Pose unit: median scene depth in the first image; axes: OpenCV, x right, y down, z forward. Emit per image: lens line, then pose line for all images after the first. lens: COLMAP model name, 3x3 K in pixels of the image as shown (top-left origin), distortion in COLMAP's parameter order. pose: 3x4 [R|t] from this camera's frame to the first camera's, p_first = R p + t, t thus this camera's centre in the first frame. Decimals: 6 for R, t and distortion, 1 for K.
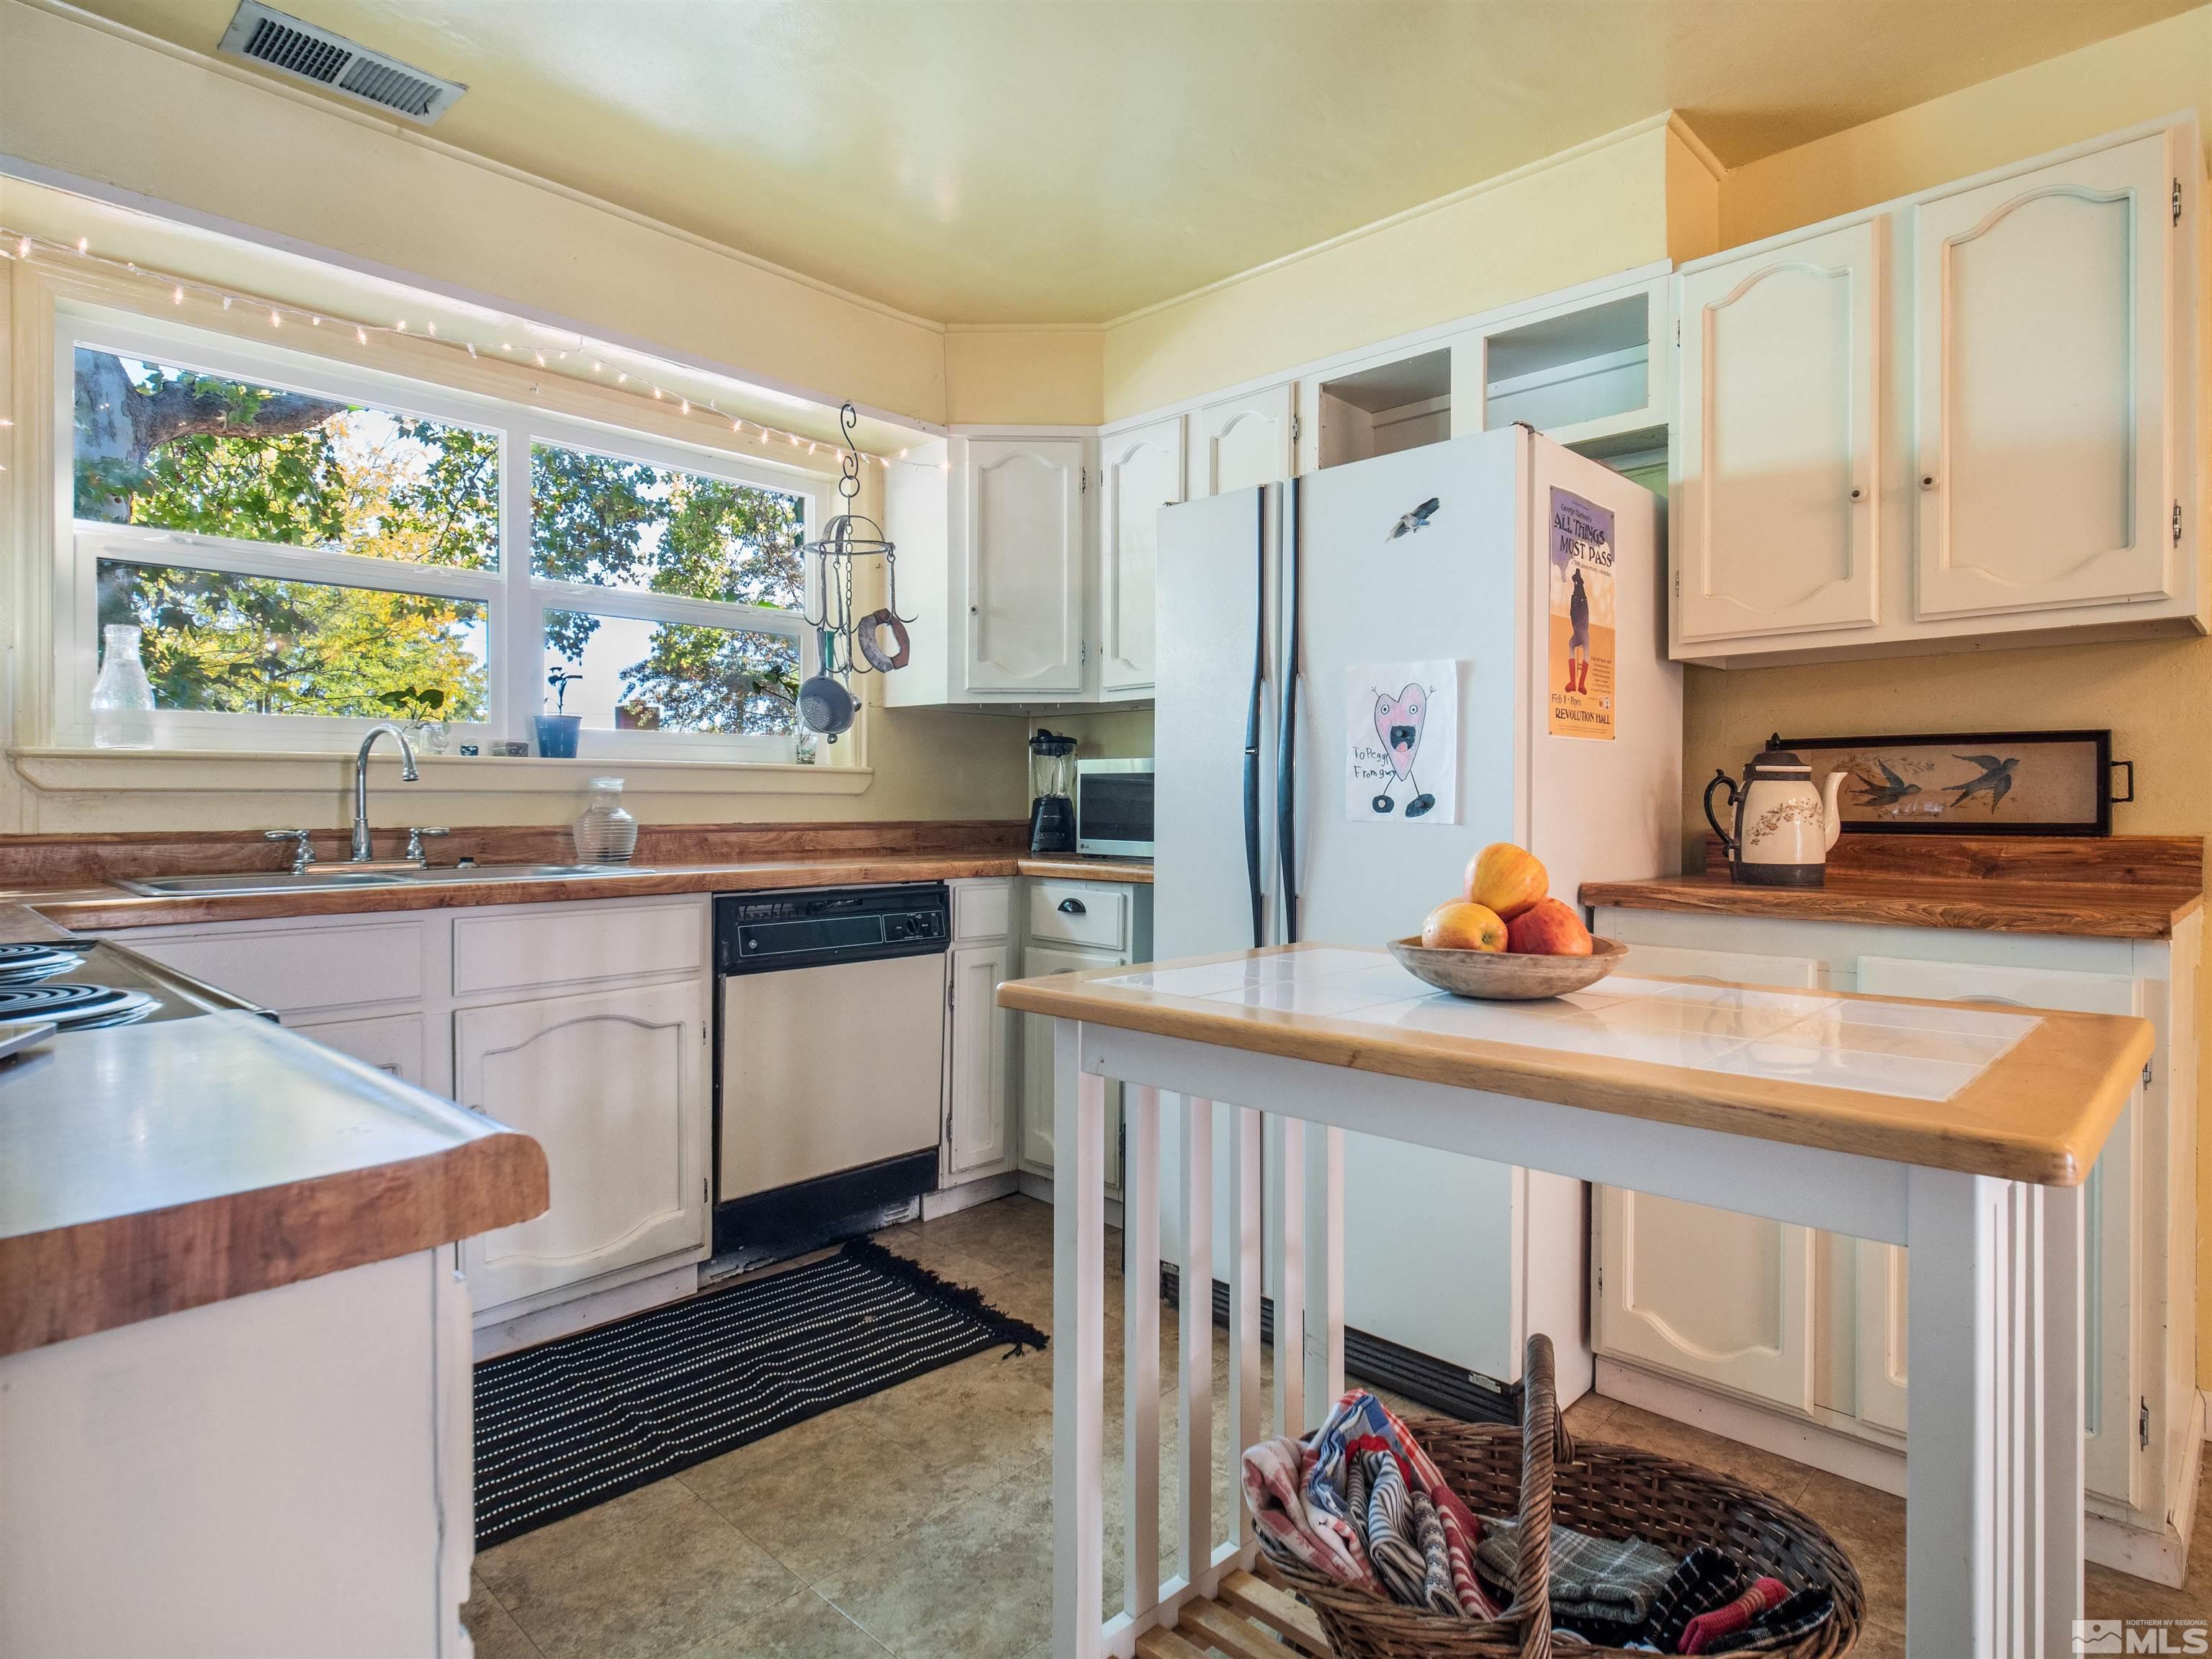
lens RADIAL K [[1216.5, 0, 1062.2], [0, 1216.5, 809.9], [0, 0, 1]] dist [0.003201, -0.003436]
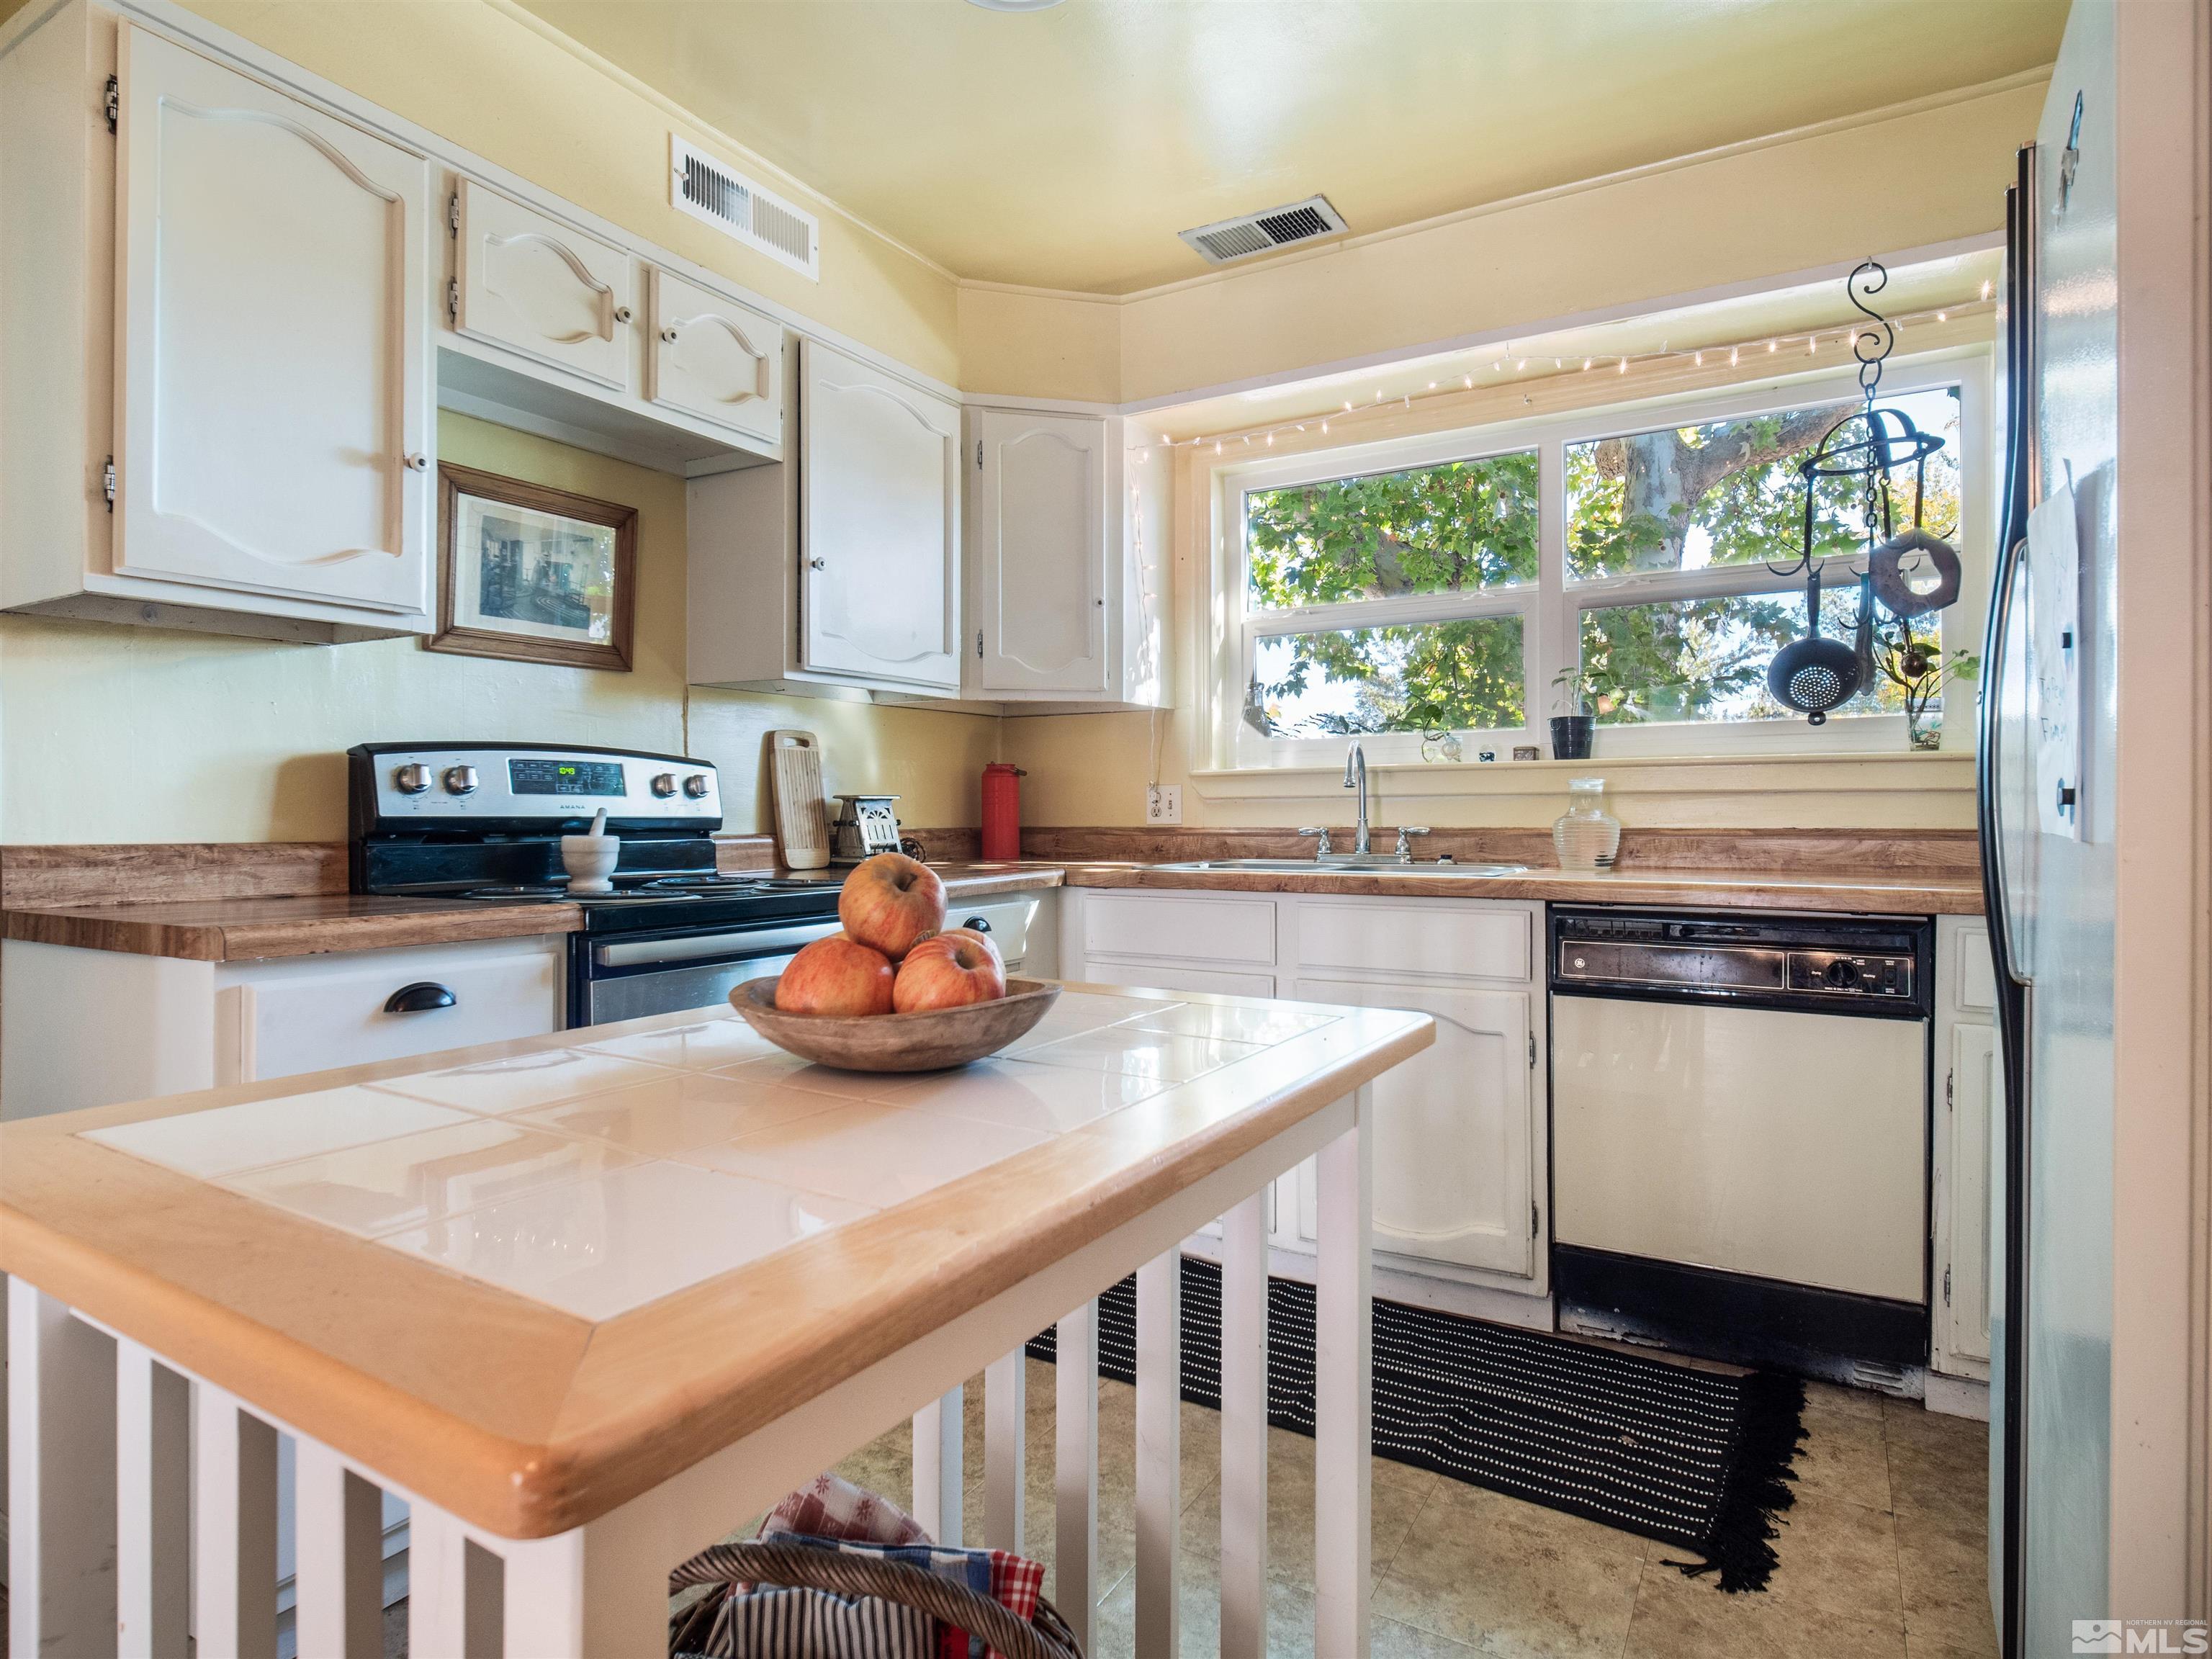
lens RADIAL K [[1216.5, 0, 1102.2], [0, 1216.5, 818.3], [0, 0, 1]] dist [0.003201, -0.003436]
pose [[0.241029, 0.005409, -0.970503, 0.509078], [-0.002289, 0.999985, 0.005004, 0.001264], [0.970515, 0.001015, 0.241038, 0.438988]]
